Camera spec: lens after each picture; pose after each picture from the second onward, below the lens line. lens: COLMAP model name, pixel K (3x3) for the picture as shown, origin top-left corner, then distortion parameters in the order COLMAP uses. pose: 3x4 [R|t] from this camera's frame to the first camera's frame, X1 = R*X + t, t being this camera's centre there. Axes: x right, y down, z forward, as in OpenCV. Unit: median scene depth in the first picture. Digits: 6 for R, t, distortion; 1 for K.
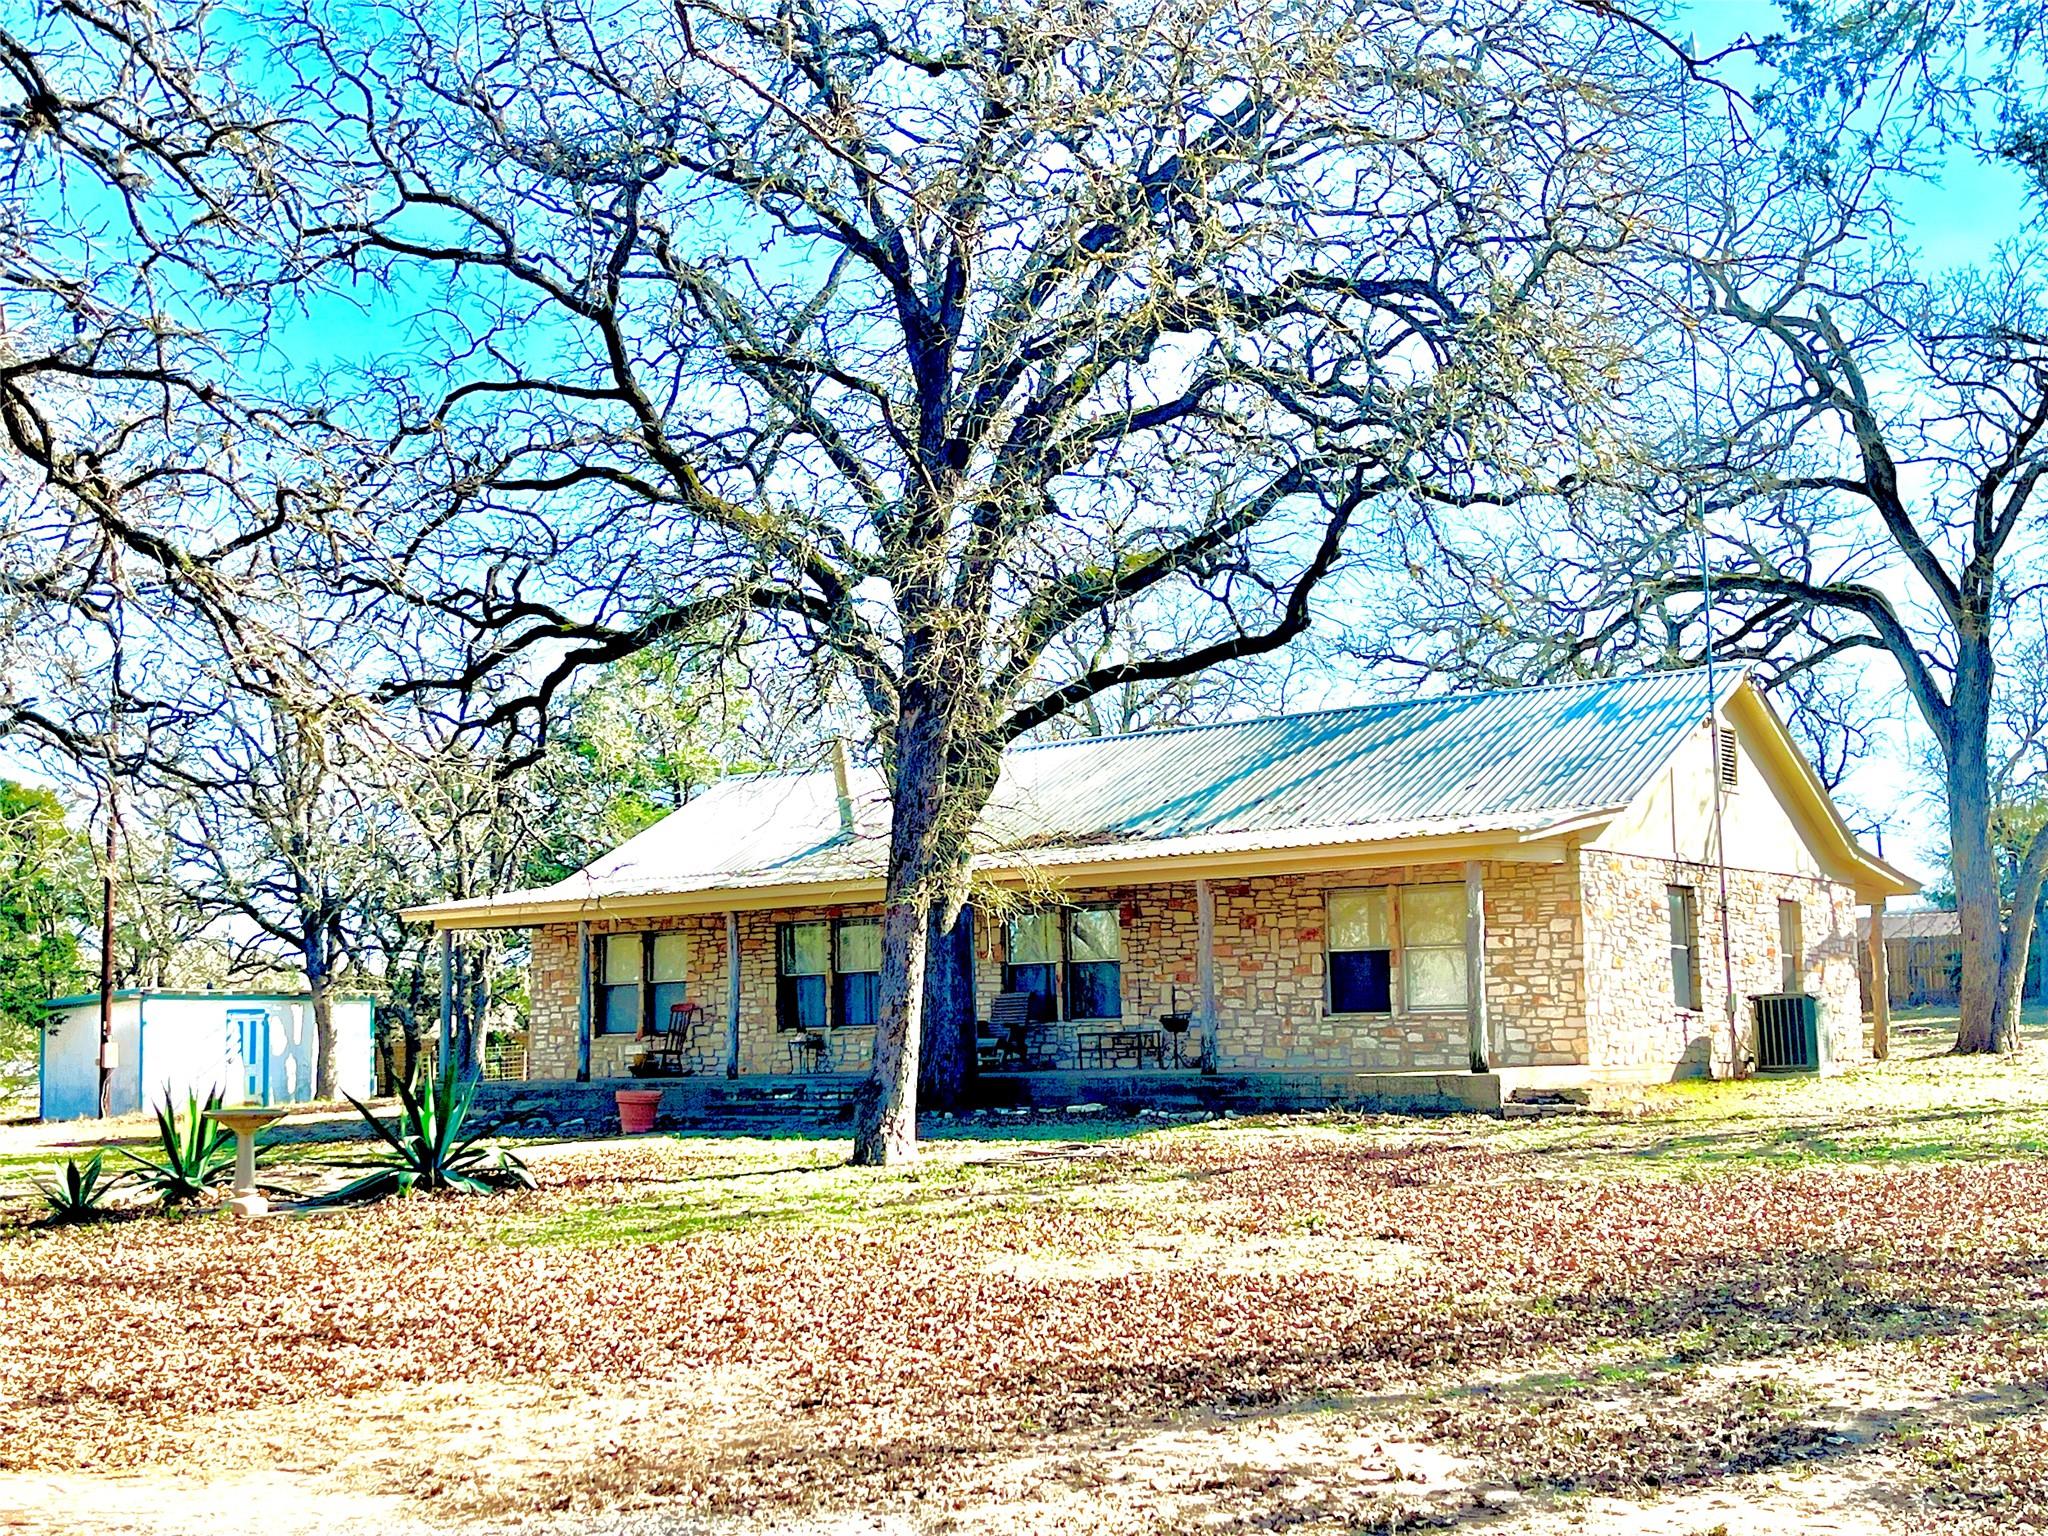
lens RADIAL K [[2447.9, 0, 1022.9], [0, 2447.9, 767.9], [0, 0, 1]] dist [-0.013517, 0.000000]
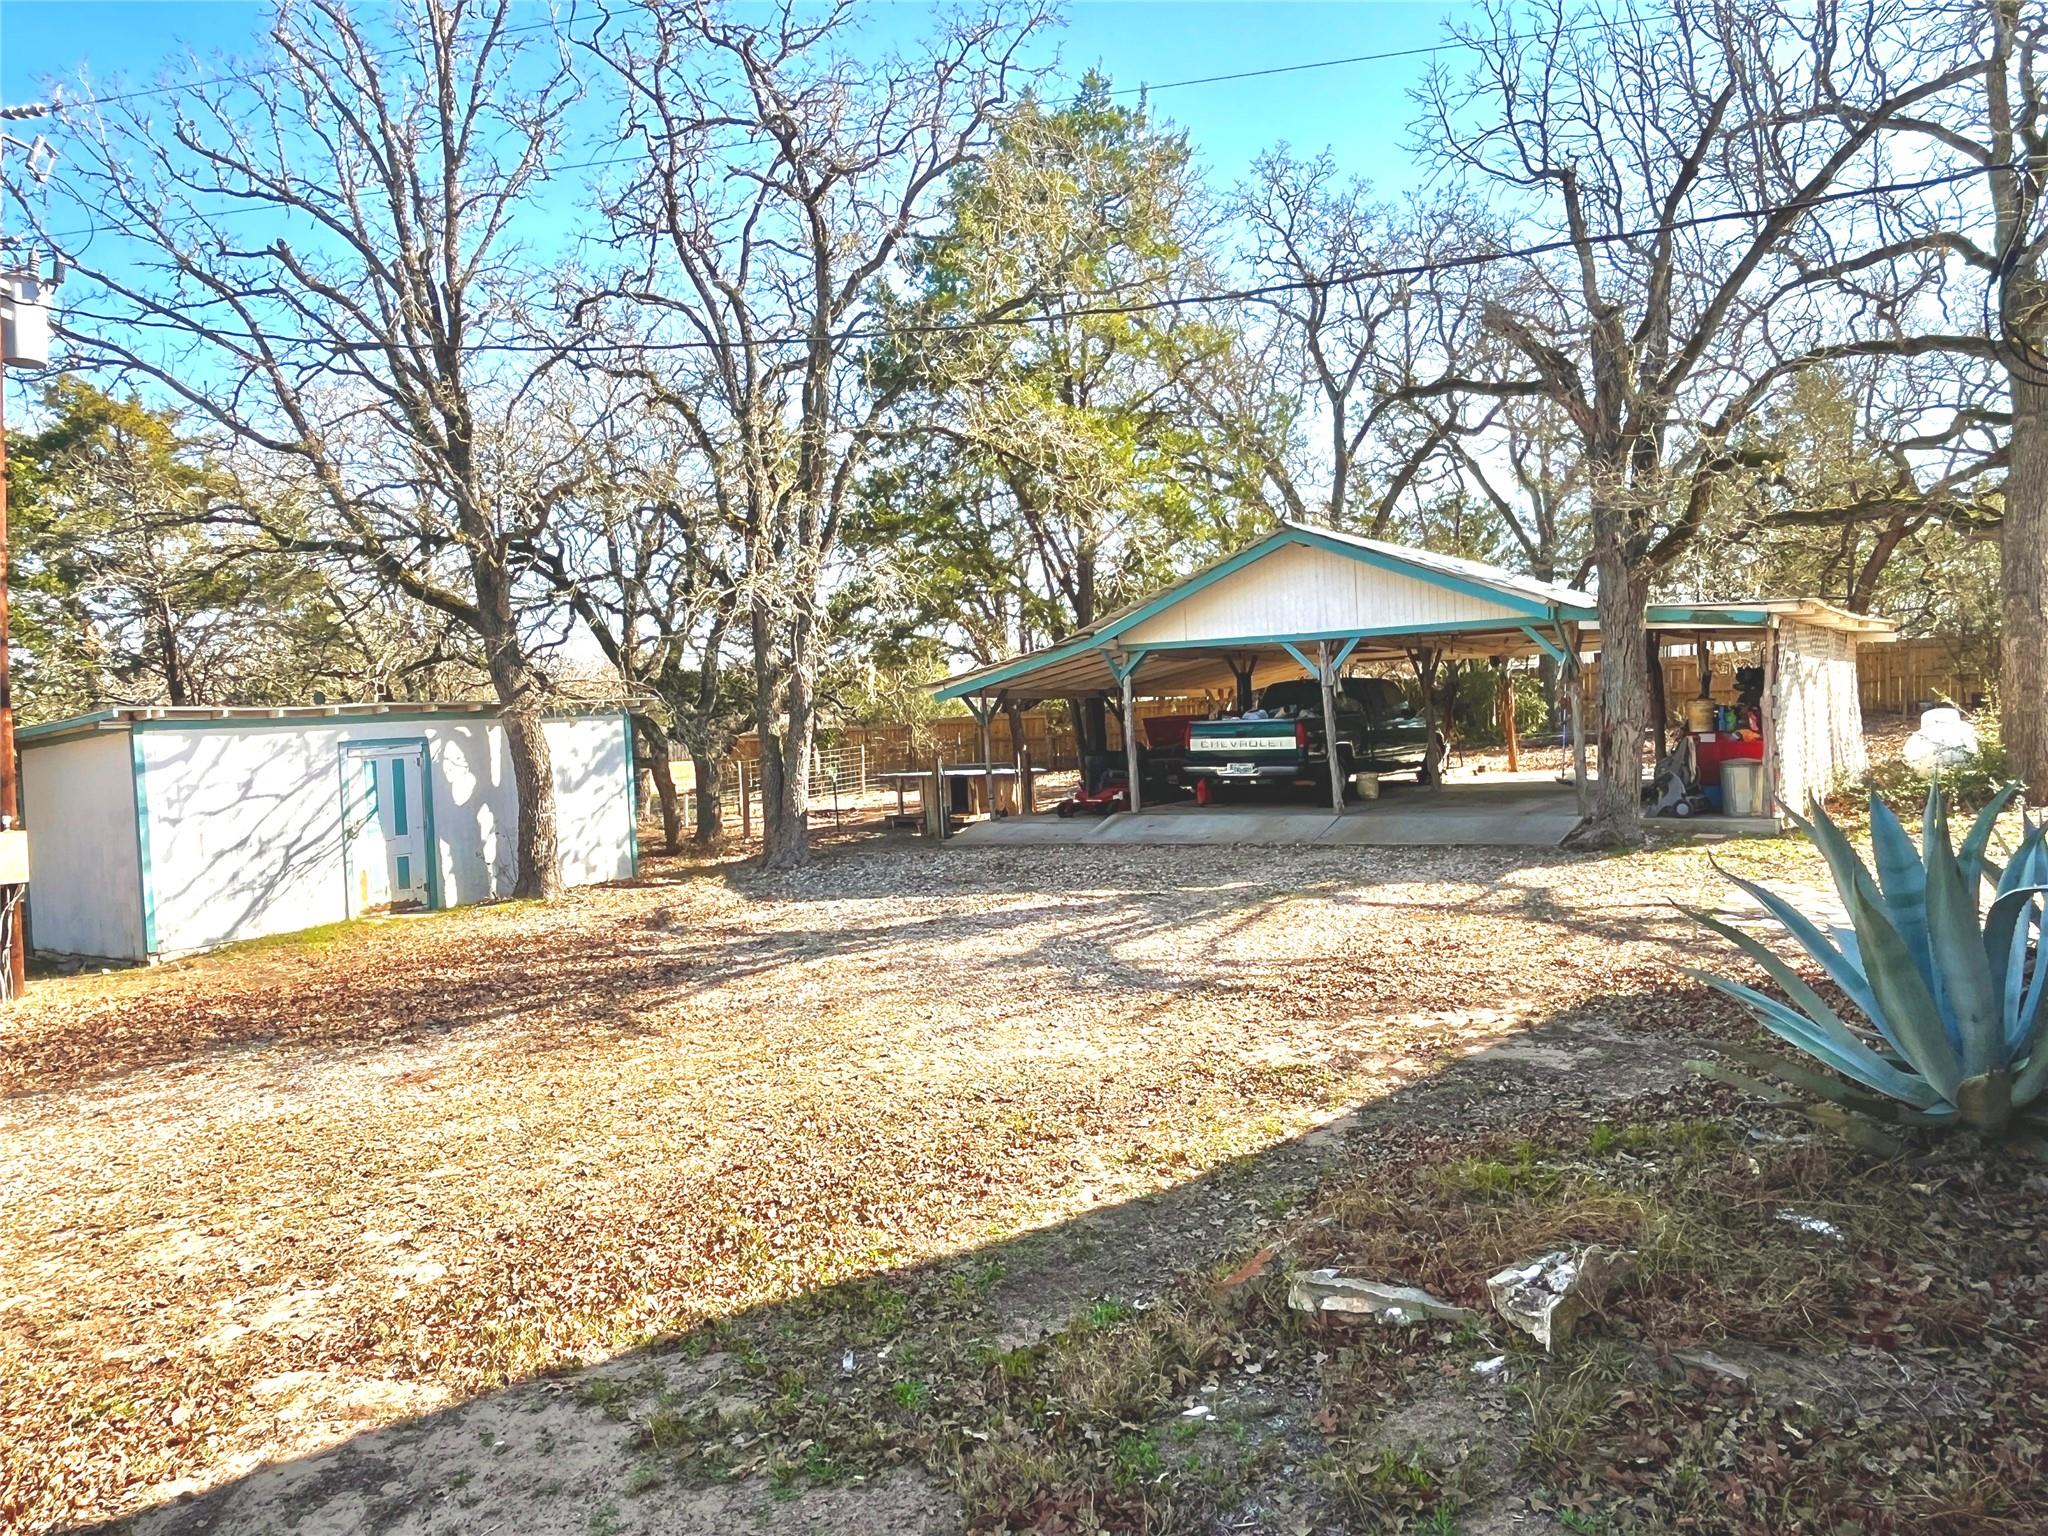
lens RADIAL K [[1366.5, 0, 1021.9], [0, 1366.5, 765.6], [0, 0, 1]] dist [0.004794, -0.003250]
pose [[0.999106, -0.013848, -0.039947, -0.158196], [0.019520, 0.989196, 0.145296, 0.061911], [0.037503, -0.145946, 0.988581, 0.689849]]
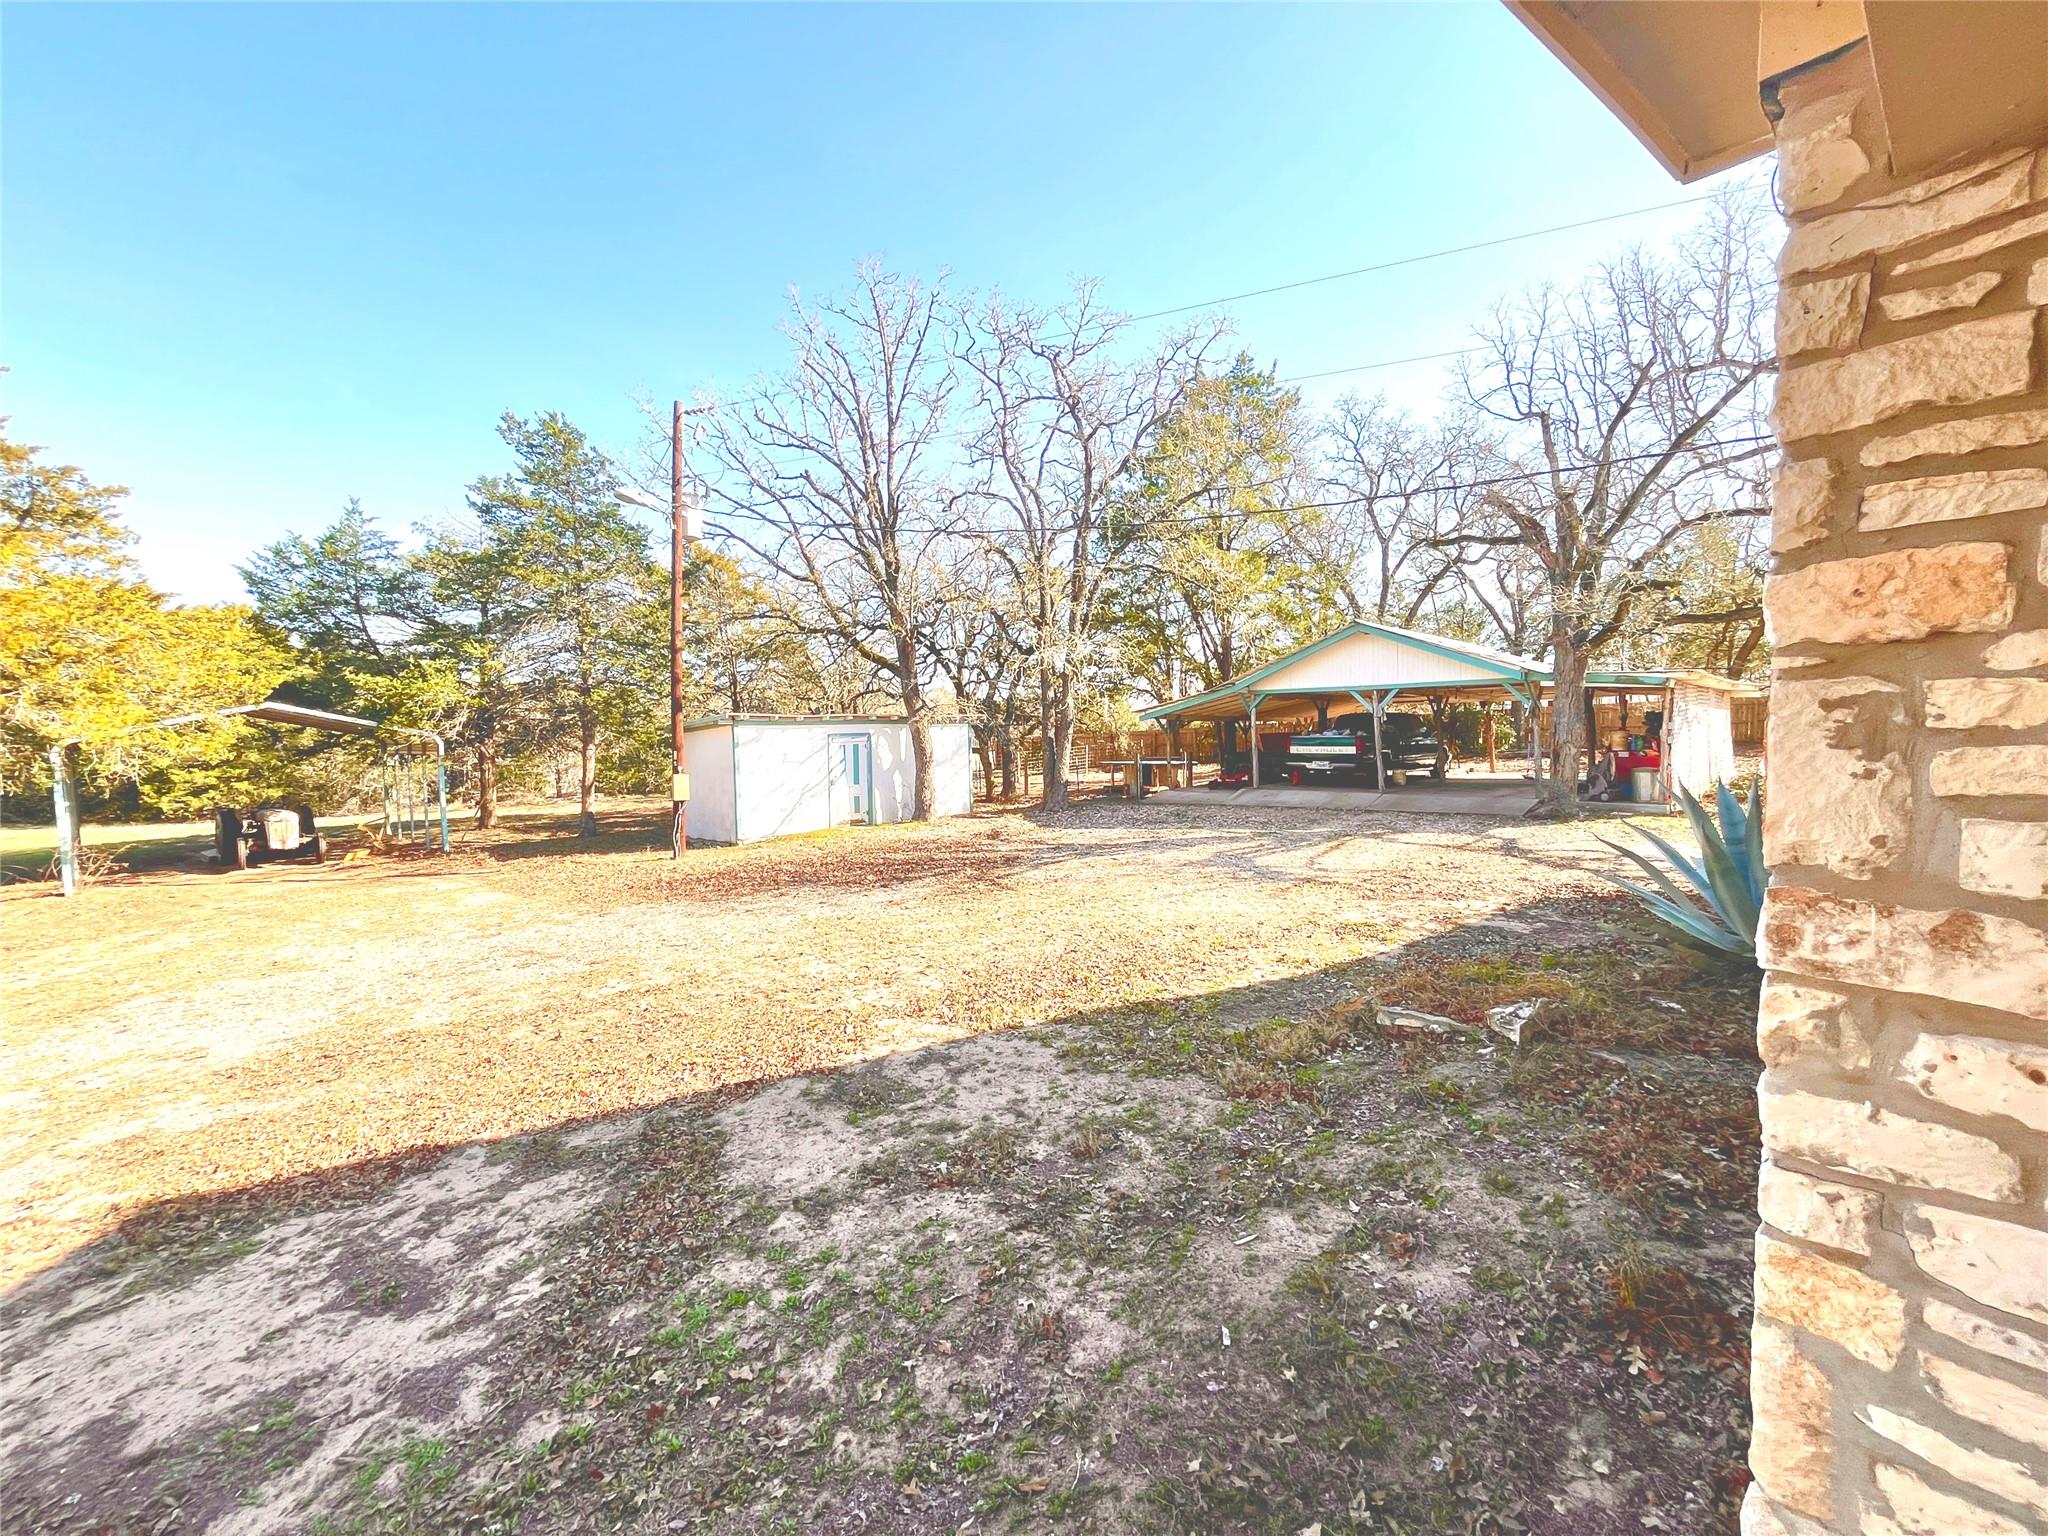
lens RADIAL K [[822.1, 0, 1028.5], [0, 822.1, 768.6], [0, 0, 1]] dist [-0.000821, 0.000171]
pose [[0.979077, 0.019724, -0.202533, -0.168466], [0.011649, 0.988227, 0.152554, 0.060244], [0.203157, -0.151721, 0.967320, 0.664958]]
